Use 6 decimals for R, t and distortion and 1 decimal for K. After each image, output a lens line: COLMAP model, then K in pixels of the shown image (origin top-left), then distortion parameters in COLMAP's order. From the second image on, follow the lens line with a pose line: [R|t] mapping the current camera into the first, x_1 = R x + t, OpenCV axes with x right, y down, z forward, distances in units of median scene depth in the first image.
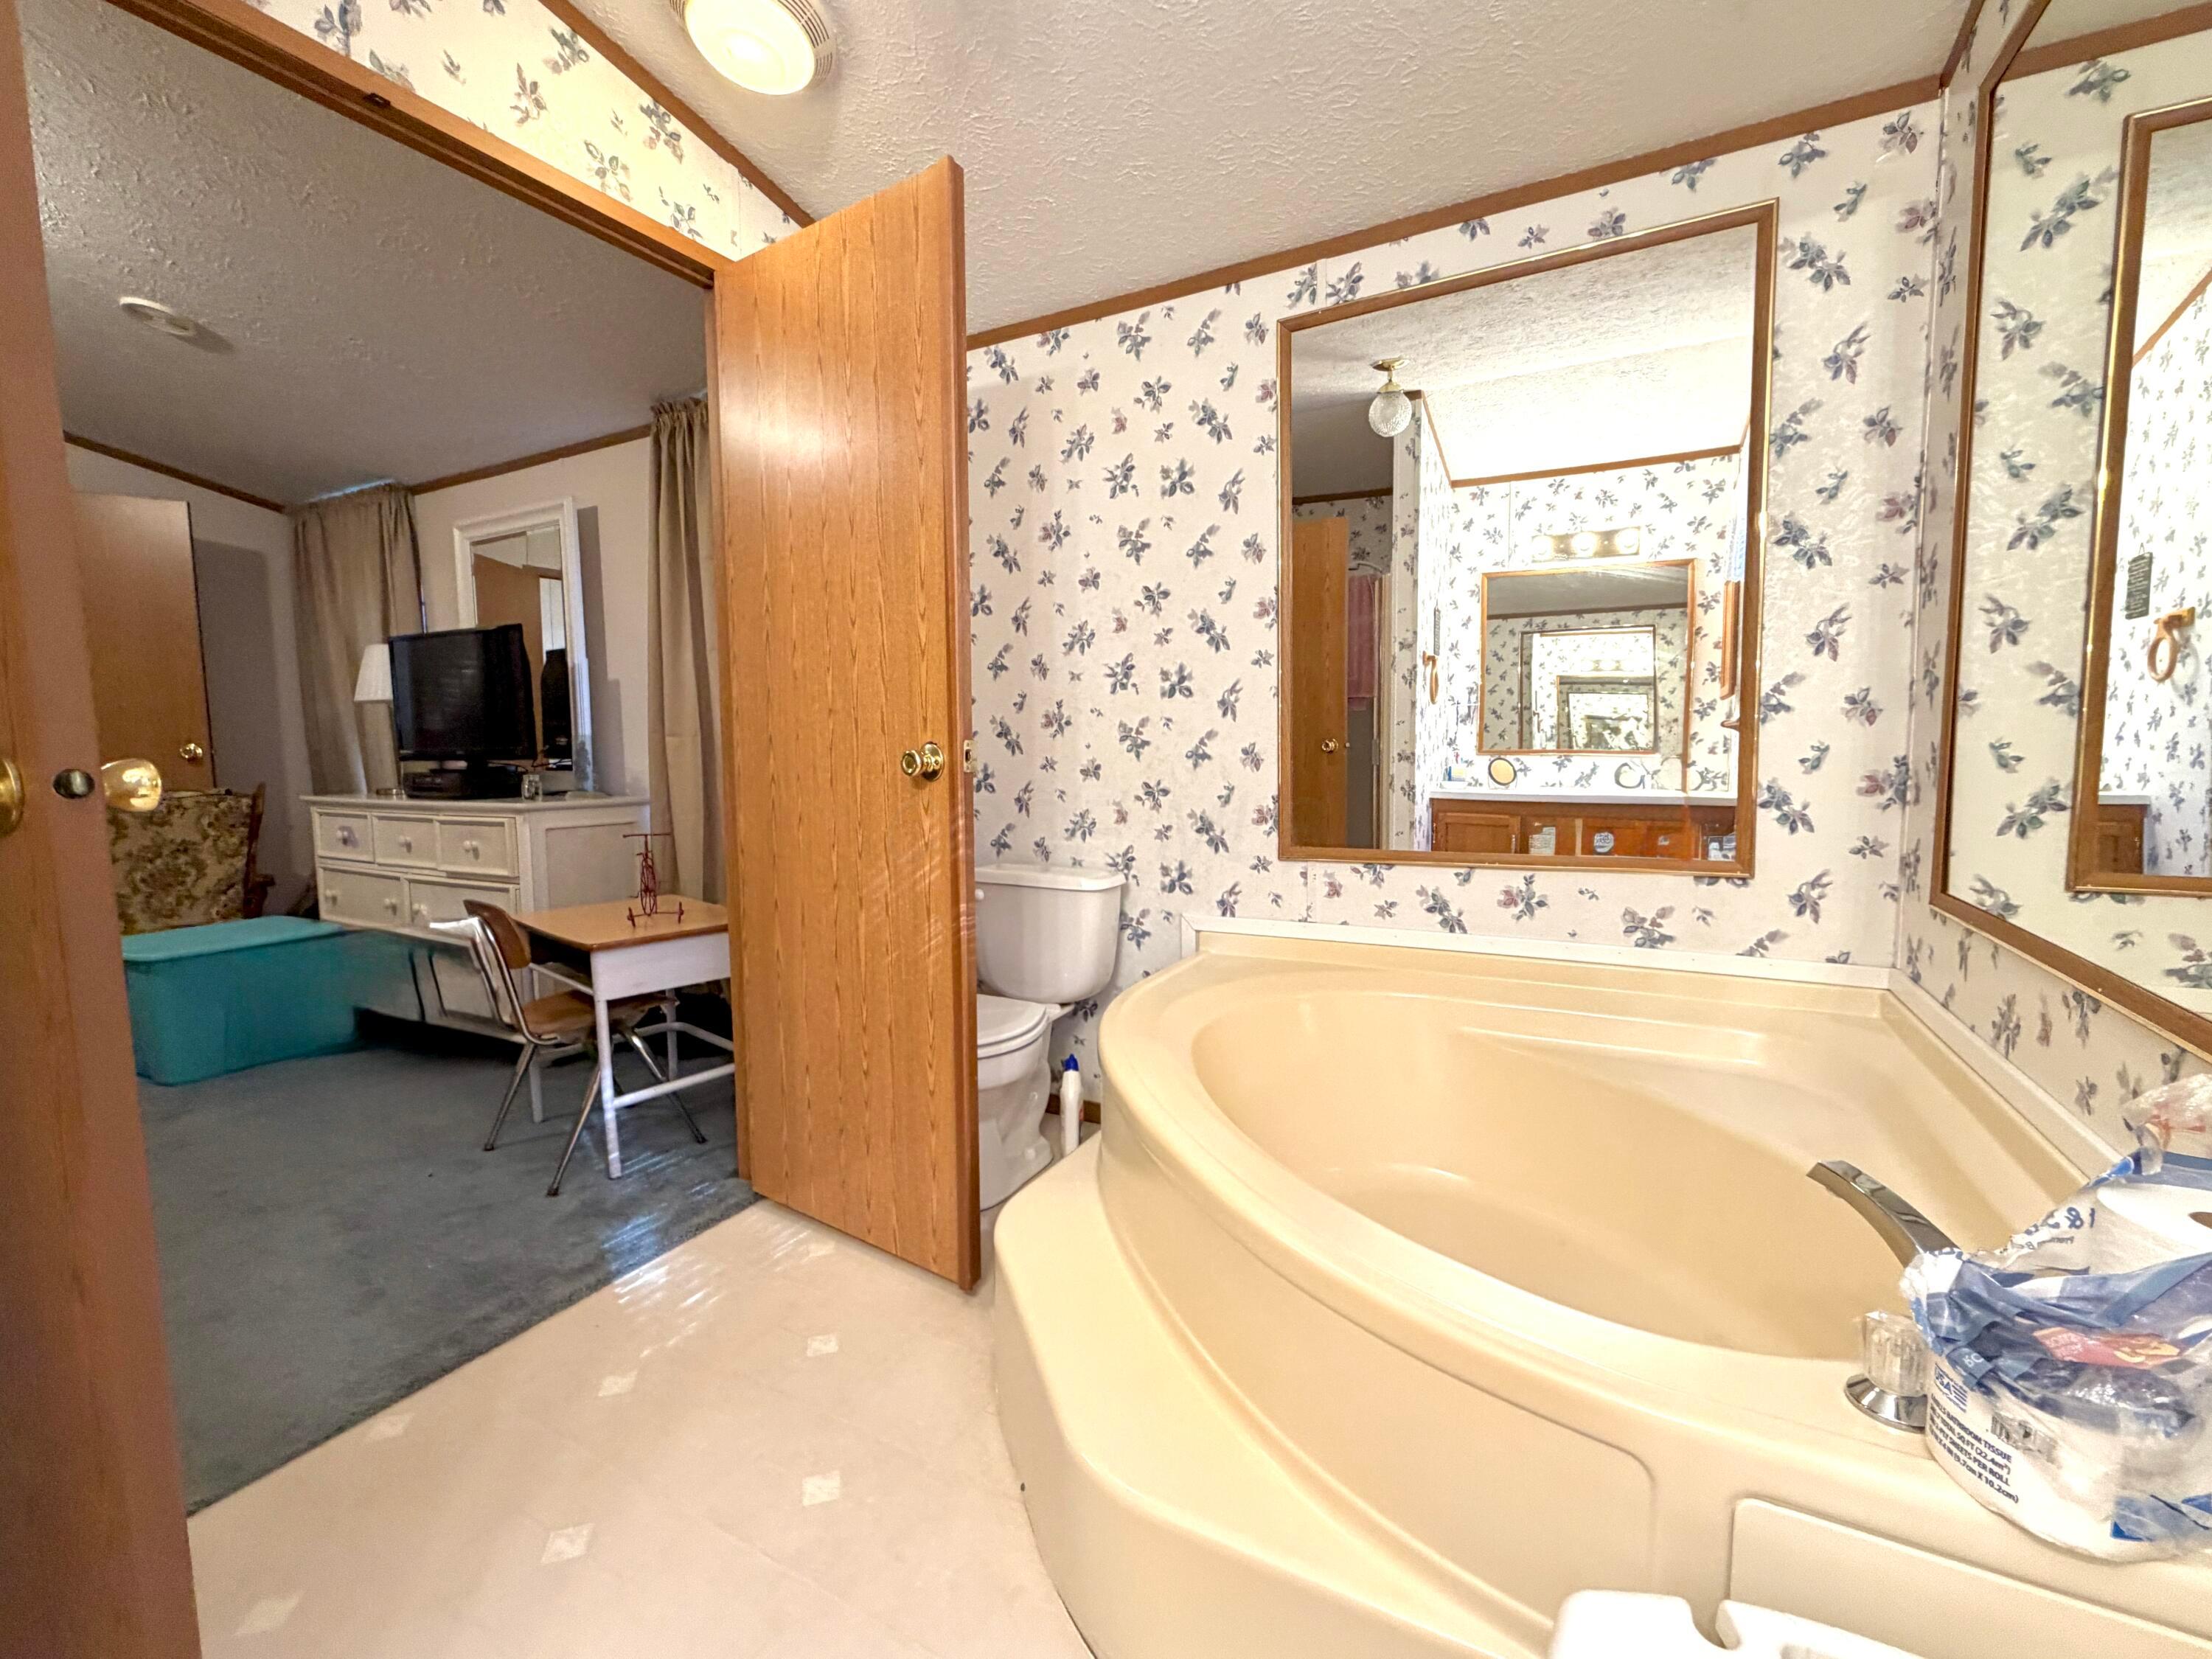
lens RADIAL K [[929.9, 0, 1101.8], [0, 929.9, 826.7], [0, 0, 1]] dist [-0.000839, -0.000217]
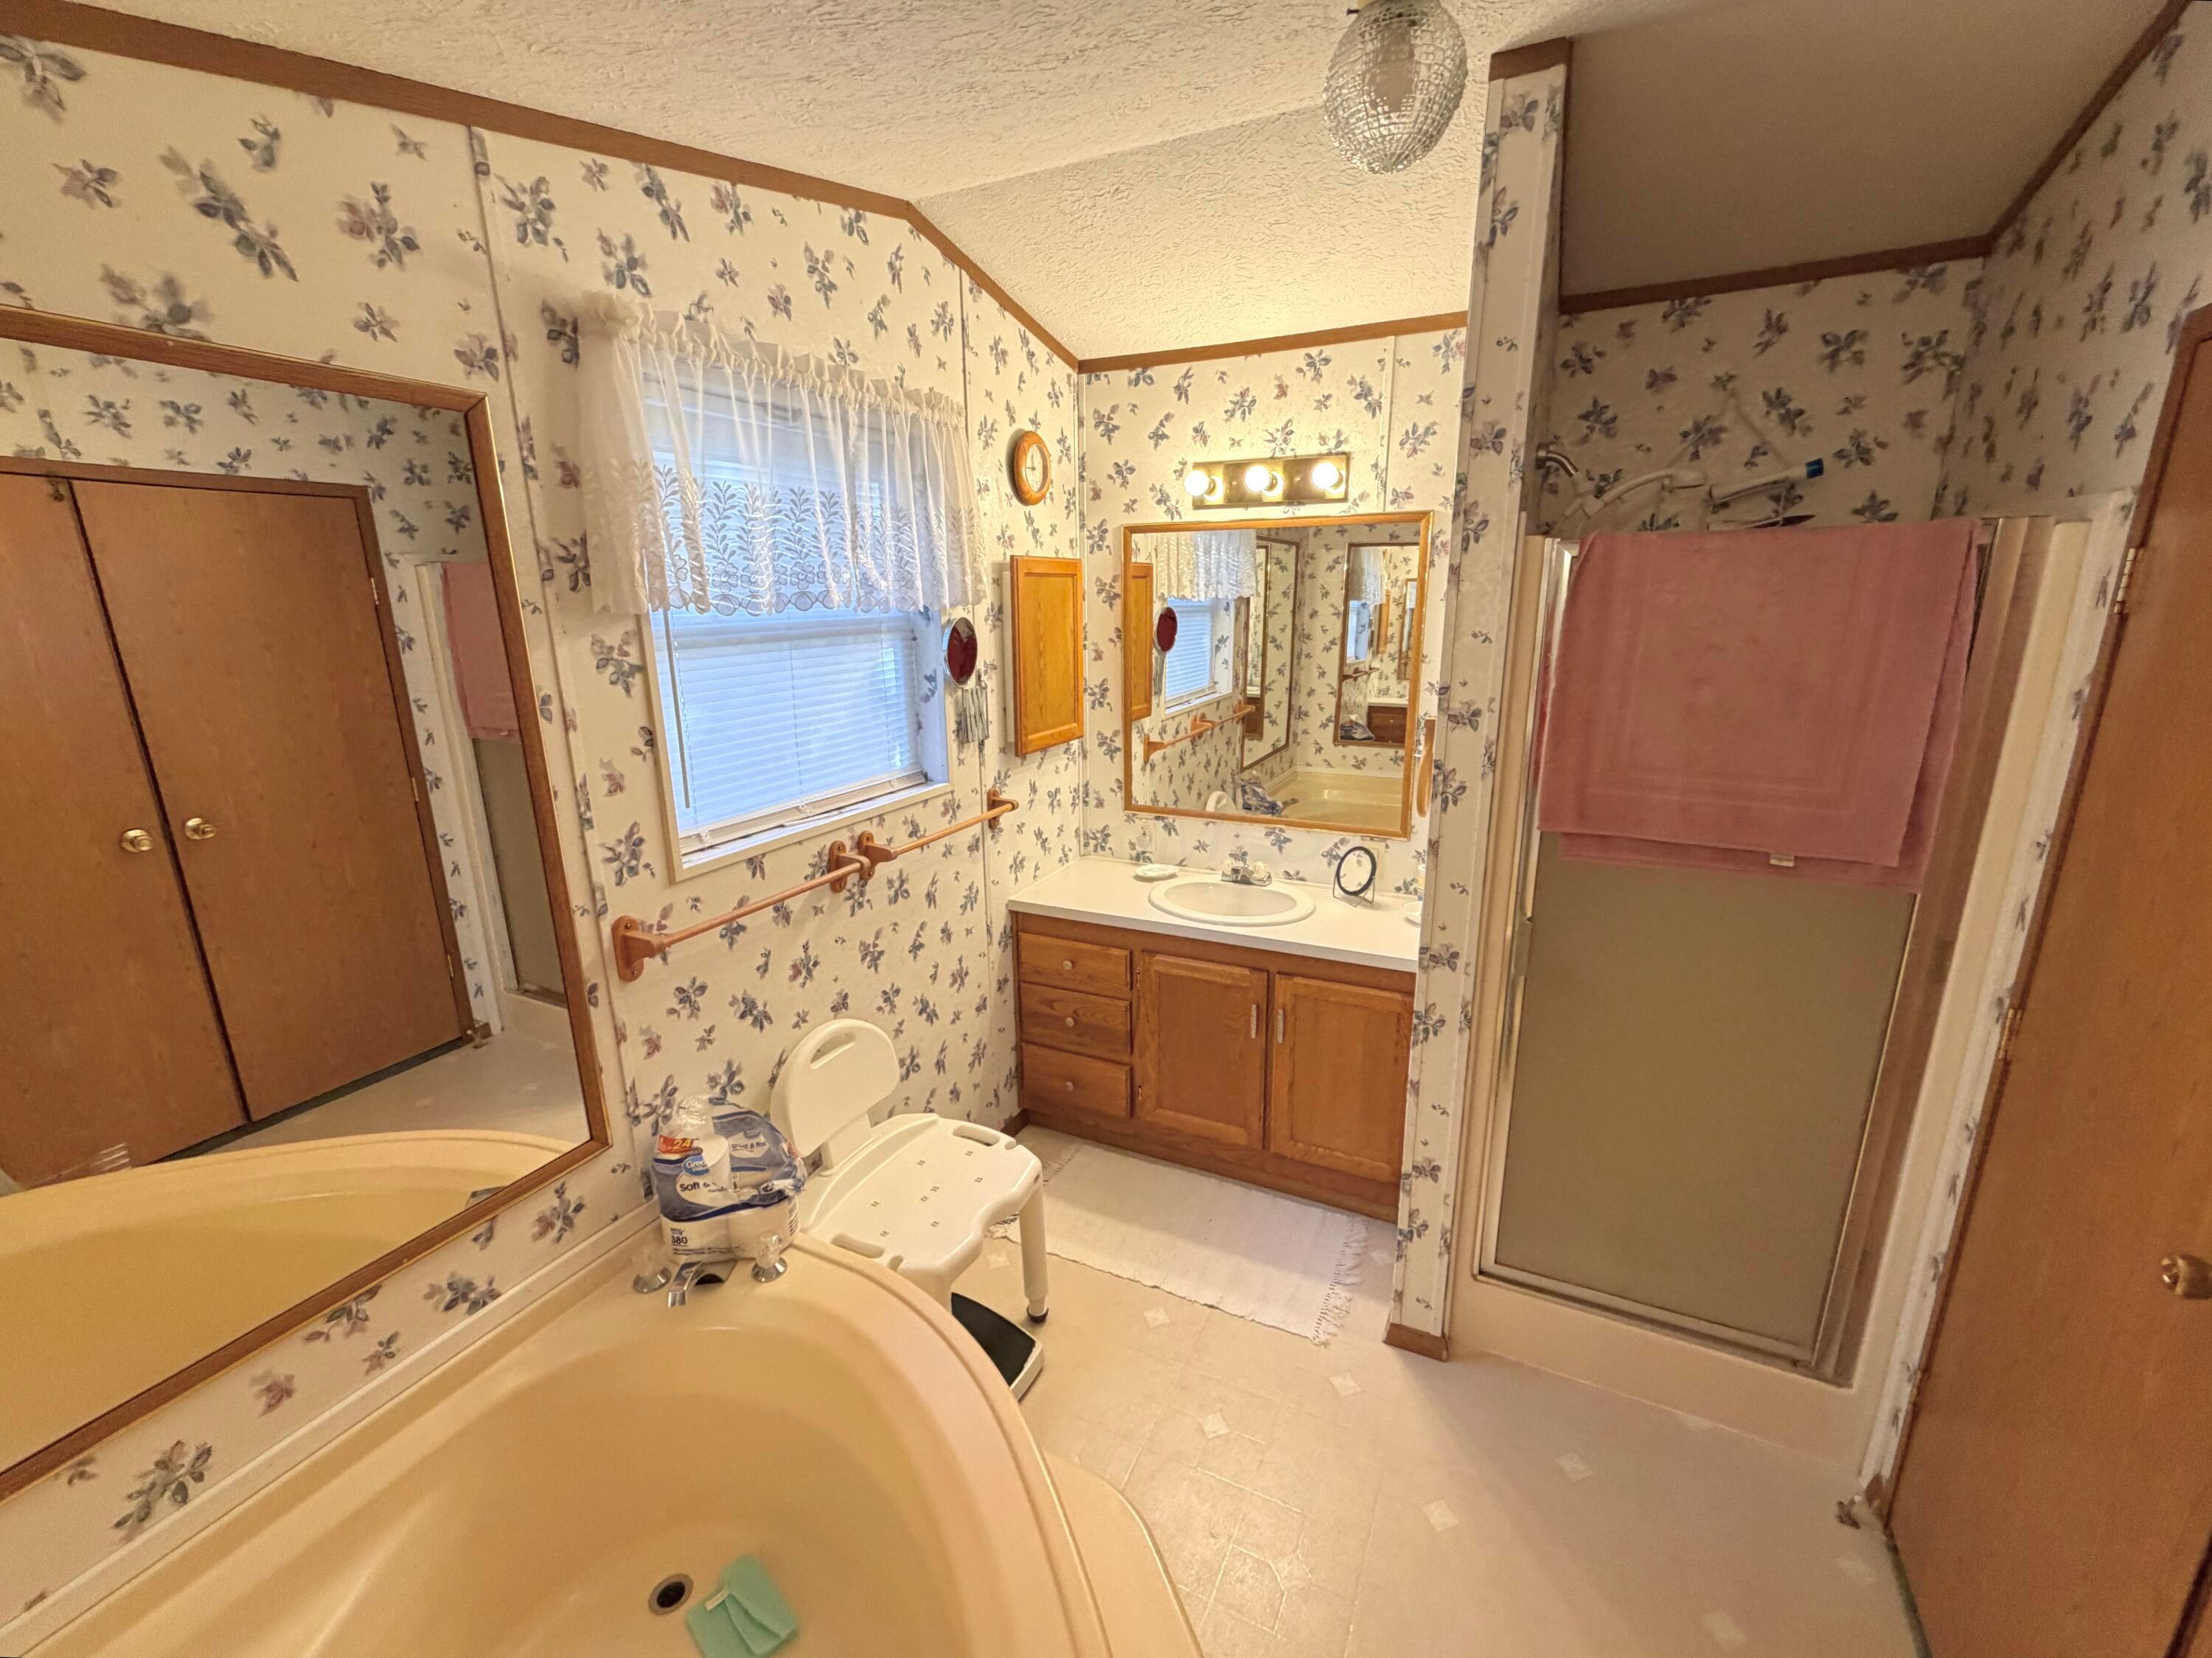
lens RADIAL K [[929.8, 0, 1101.8], [0, 929.8, 826.2], [0, 0, 1]] dist [-0.000839, -0.000217]
pose [[-0.998750, 0.028581, -0.041007, 0.026270], [0.012964, 0.940438, 0.339717, -0.402669], [0.048274, 0.338760, -0.939633, 0.951858]]
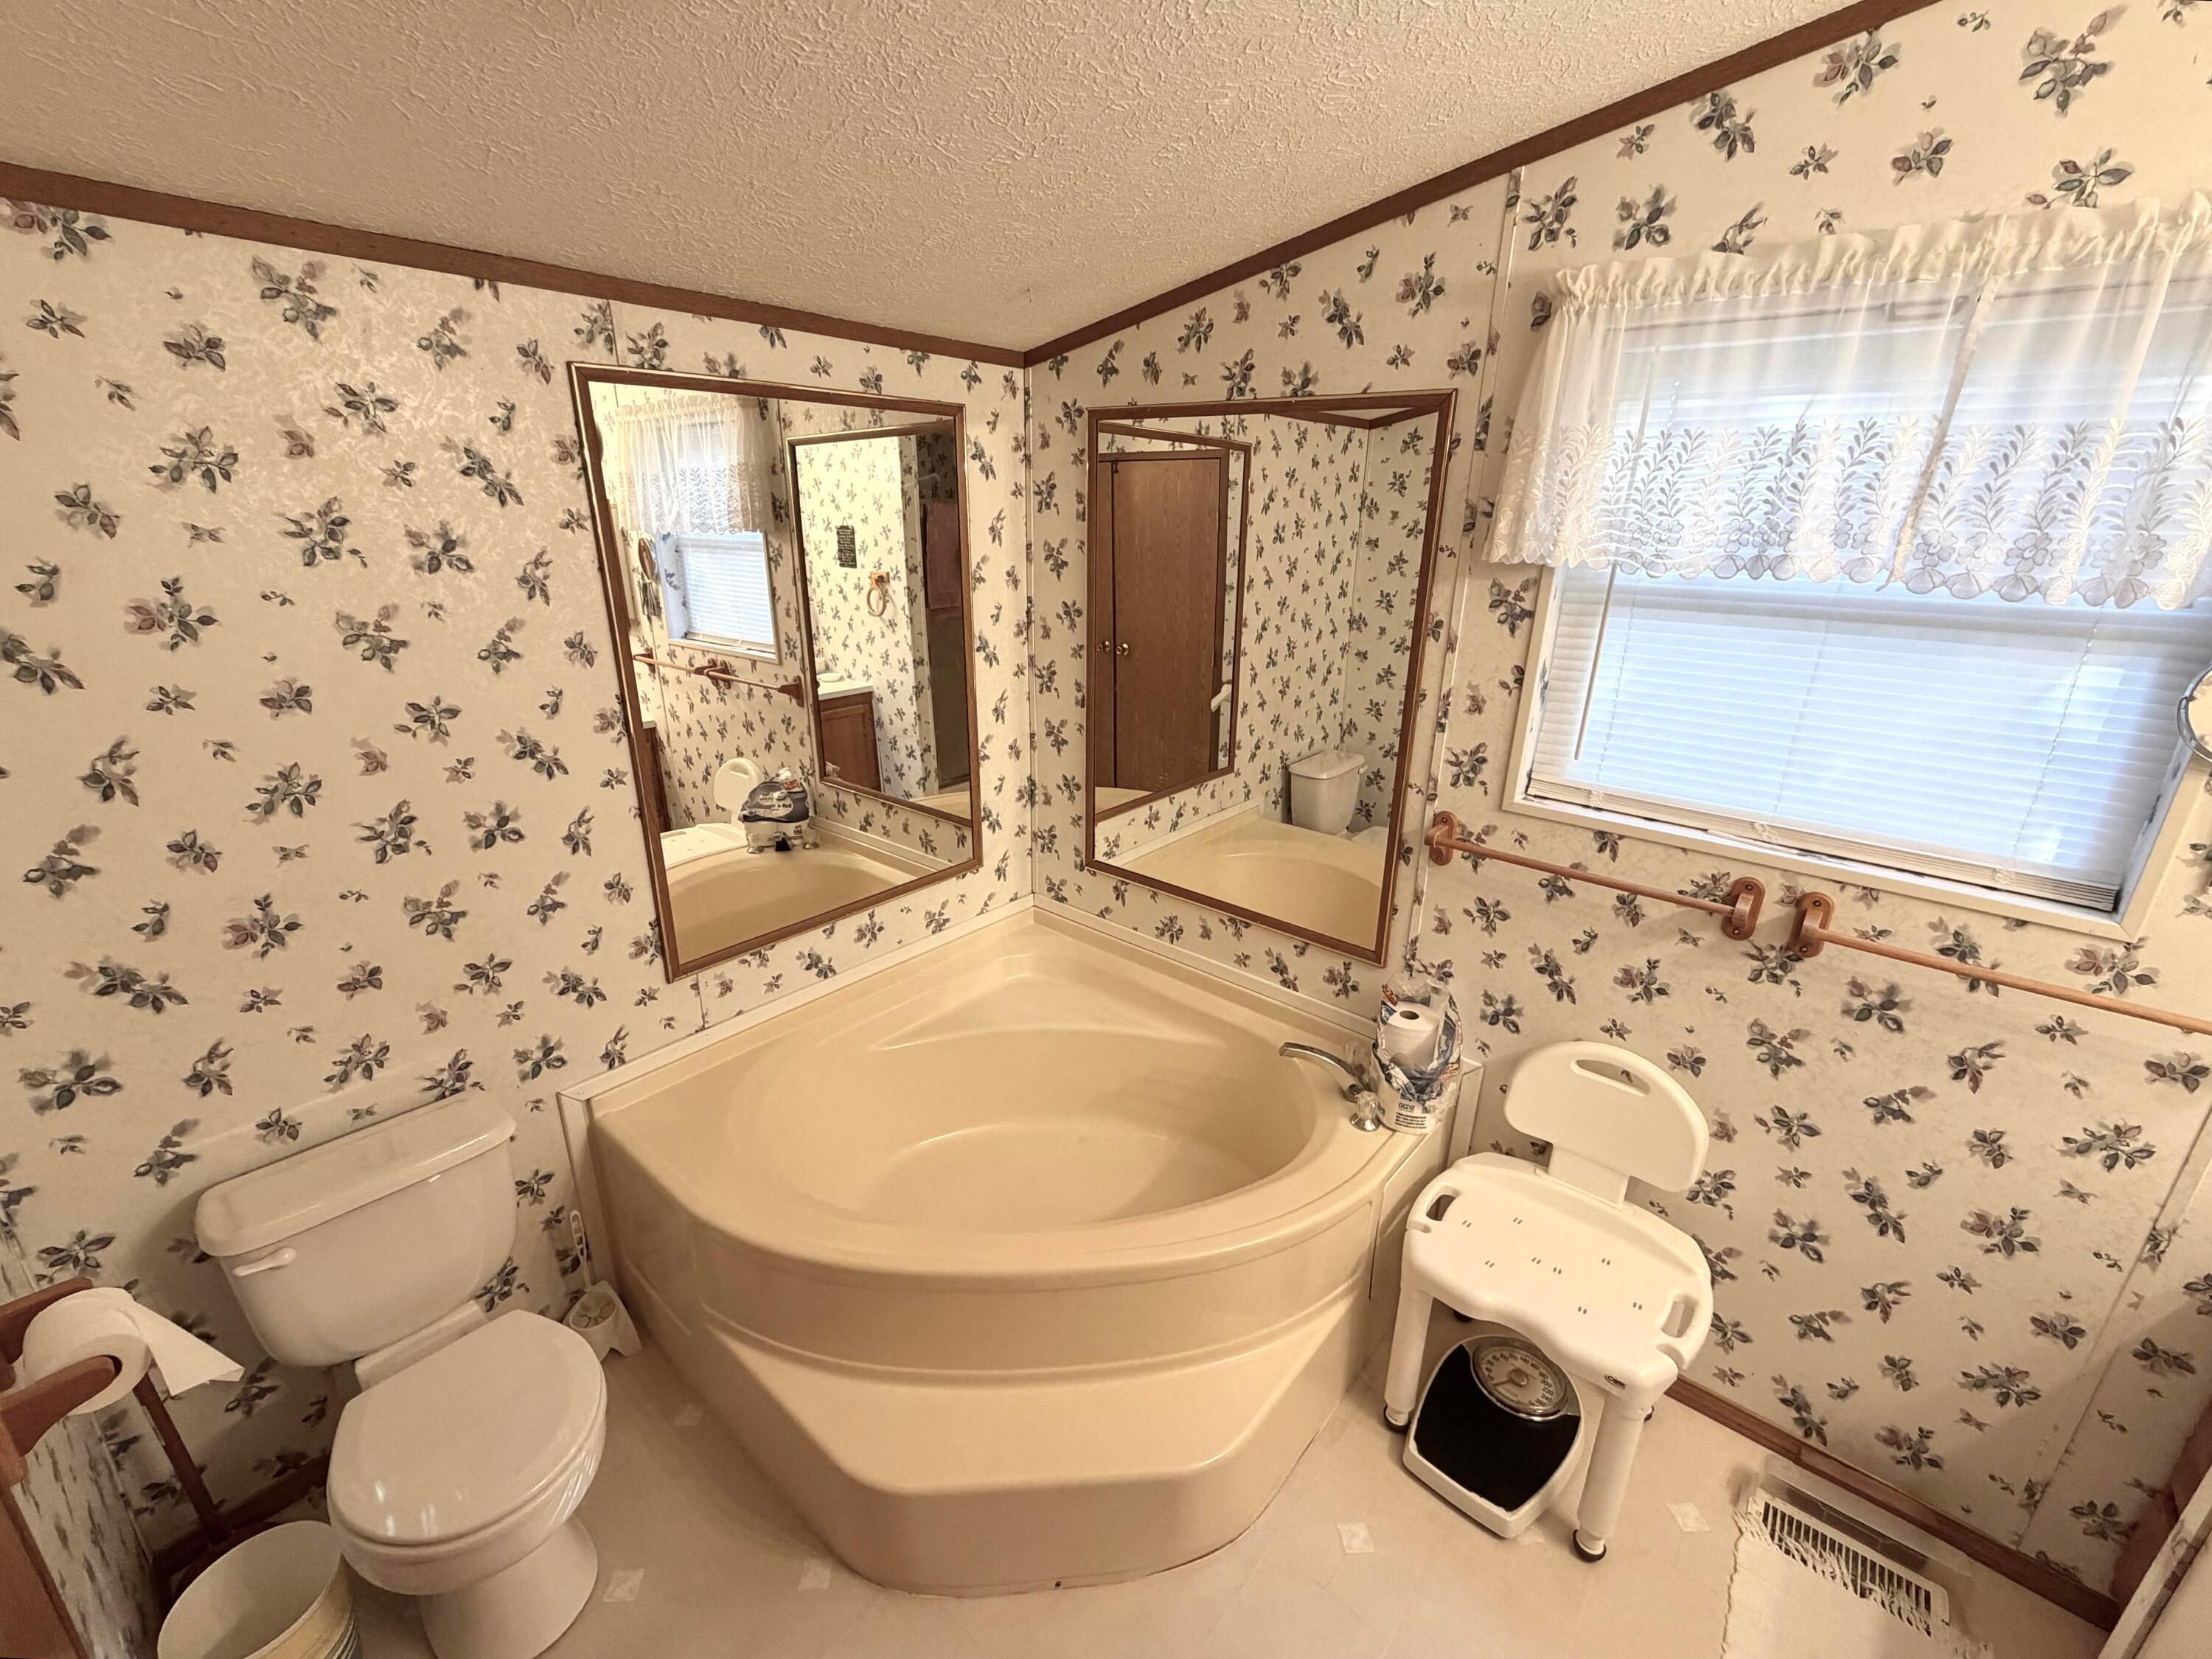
lens RADIAL K [[929.9, 0, 1101.8], [0, 929.9, 826.7], [0, 0, 1]] dist [-0.000839, -0.000217]
pose [[0.203128, -0.300713, 0.931832, -0.543818], [0.066431, 0.953712, 0.293292, -0.361016], [-0.976896, 0.002327, 0.213703, 0.389287]]
